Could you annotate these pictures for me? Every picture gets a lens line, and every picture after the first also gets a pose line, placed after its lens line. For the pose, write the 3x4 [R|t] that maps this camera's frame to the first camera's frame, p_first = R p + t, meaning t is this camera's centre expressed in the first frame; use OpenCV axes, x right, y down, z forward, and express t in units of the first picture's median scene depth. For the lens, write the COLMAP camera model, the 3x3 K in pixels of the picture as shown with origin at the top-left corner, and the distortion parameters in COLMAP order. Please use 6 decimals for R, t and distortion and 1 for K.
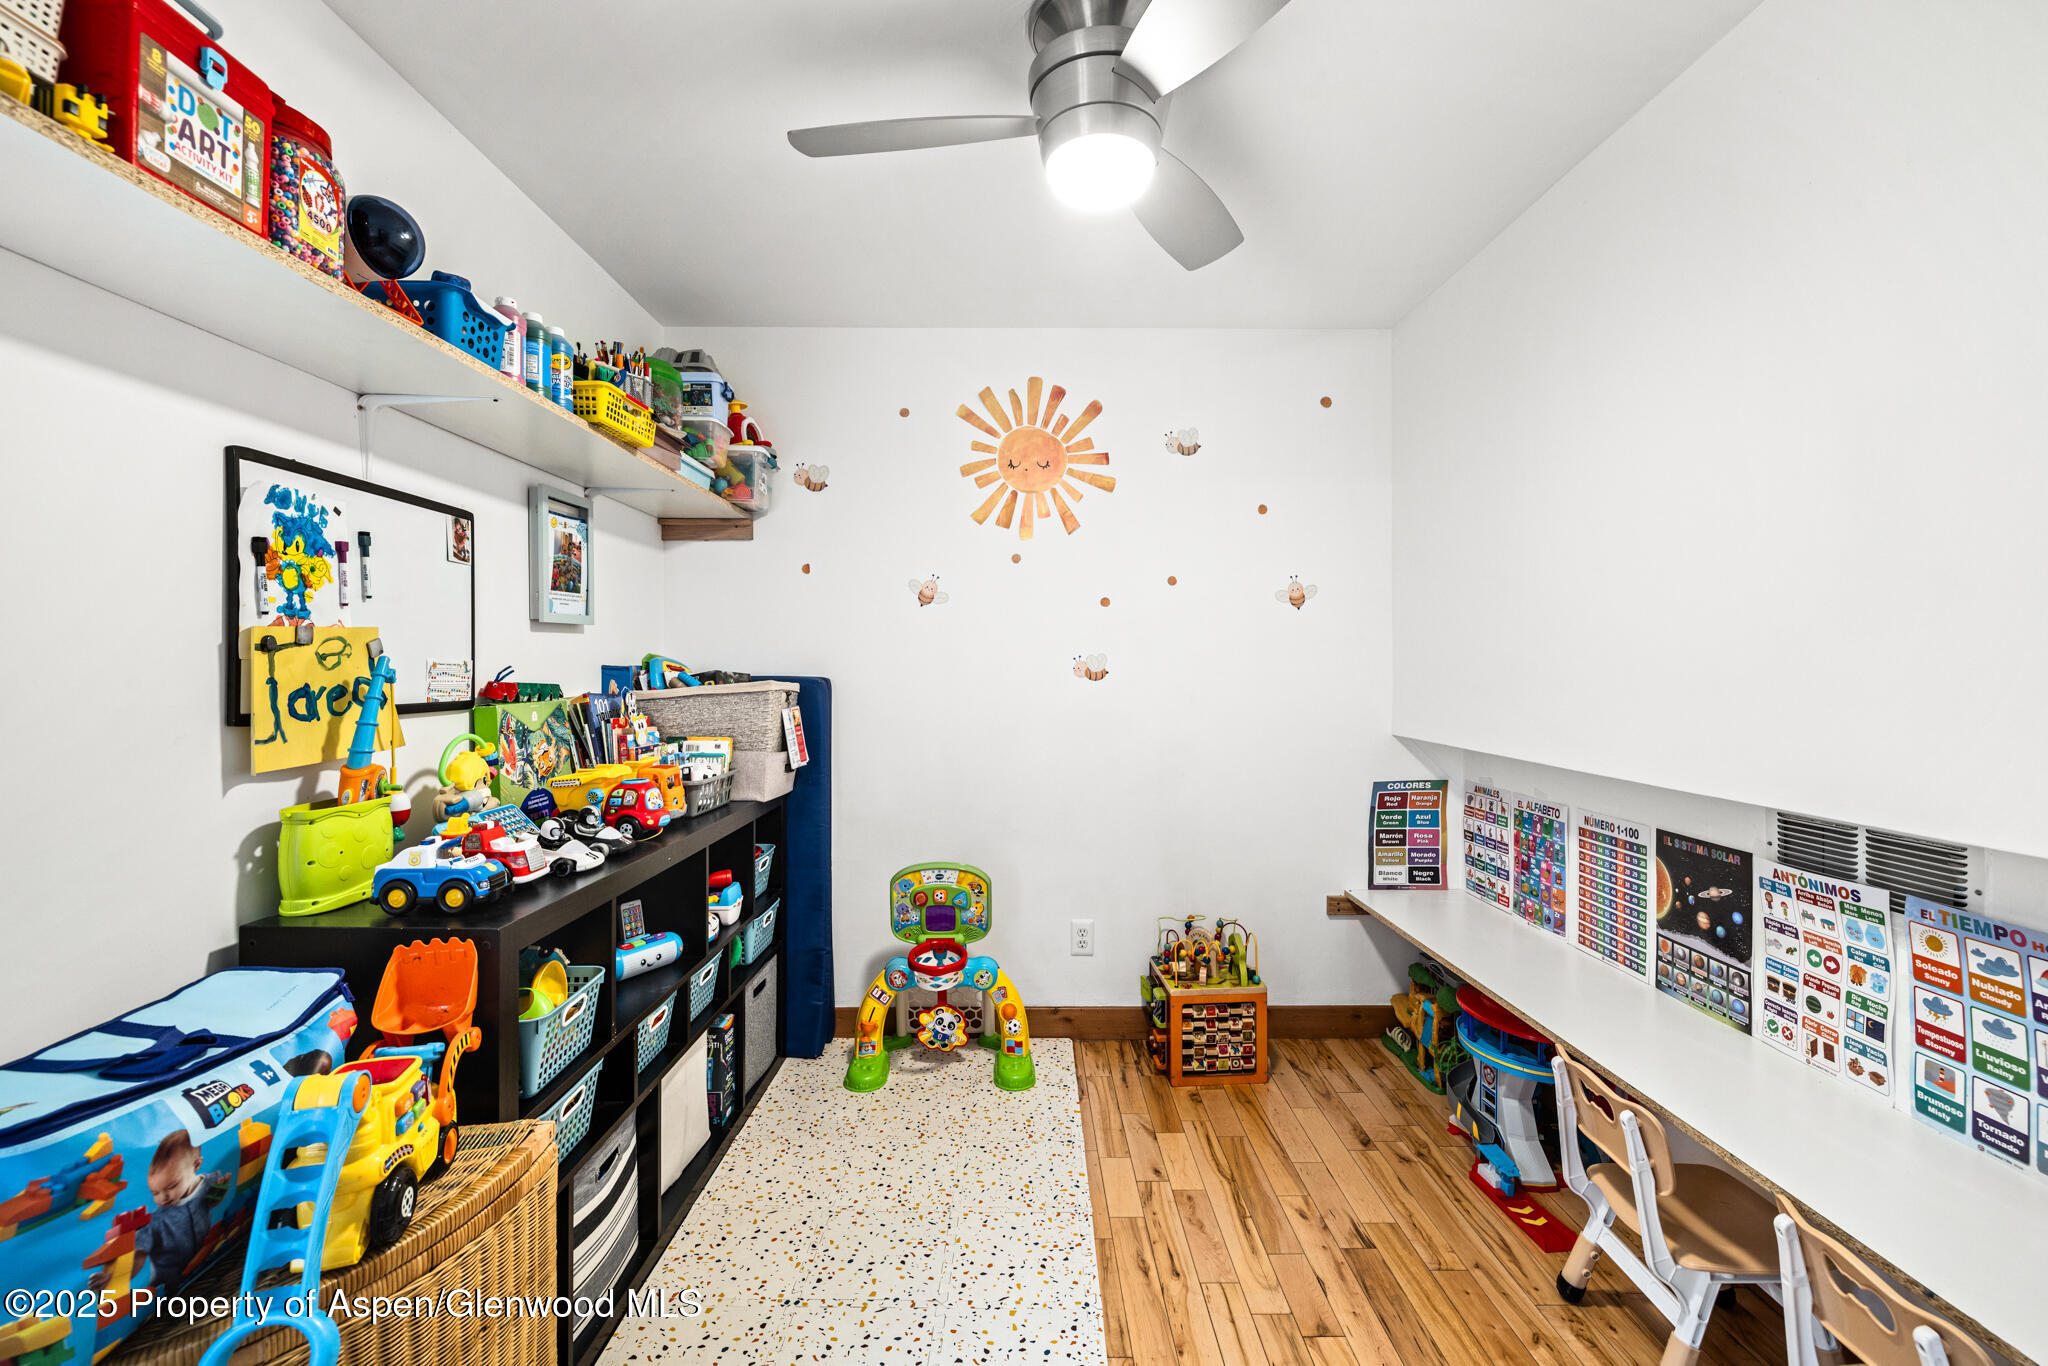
lens RADIAL K [[870.3, 0, 1034.4], [0, 870.3, 683.4], [0, 0, 1]] dist [-0.001293, 0.000759]
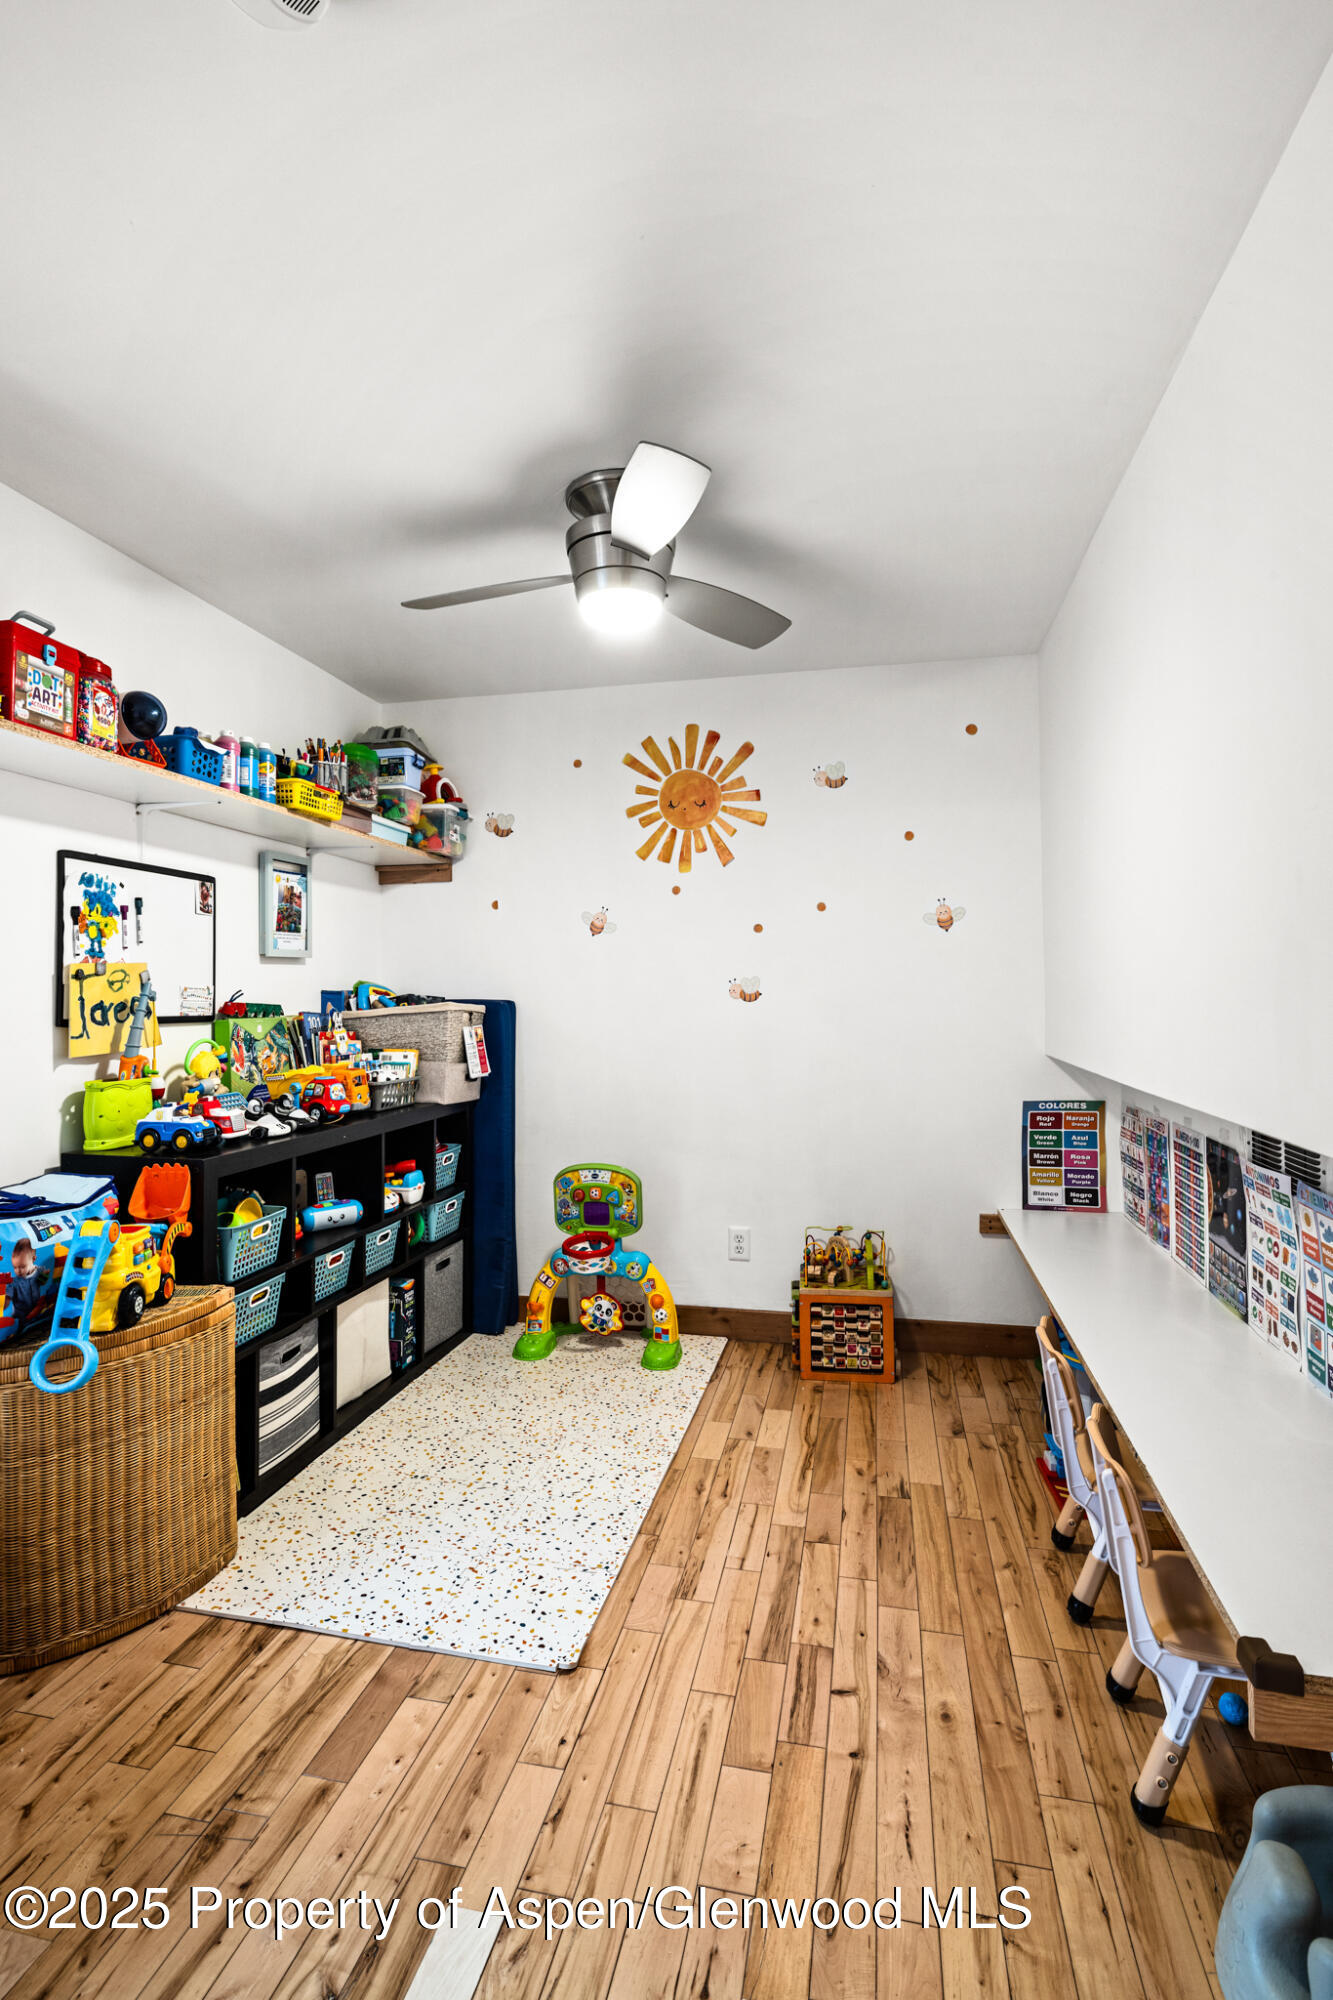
lens RADIAL K [[1018.5, 0, 659.3], [0, 1018.5, 992.5], [0, 0, 1]] dist [-0.005646, 0.000516]
pose [[0.973369, -0.007496, -0.229123, 0.305734], [0.002088, 0.999714, -0.023836, 0.017986], [0.229236, 0.022722, 0.973106, -0.297797]]
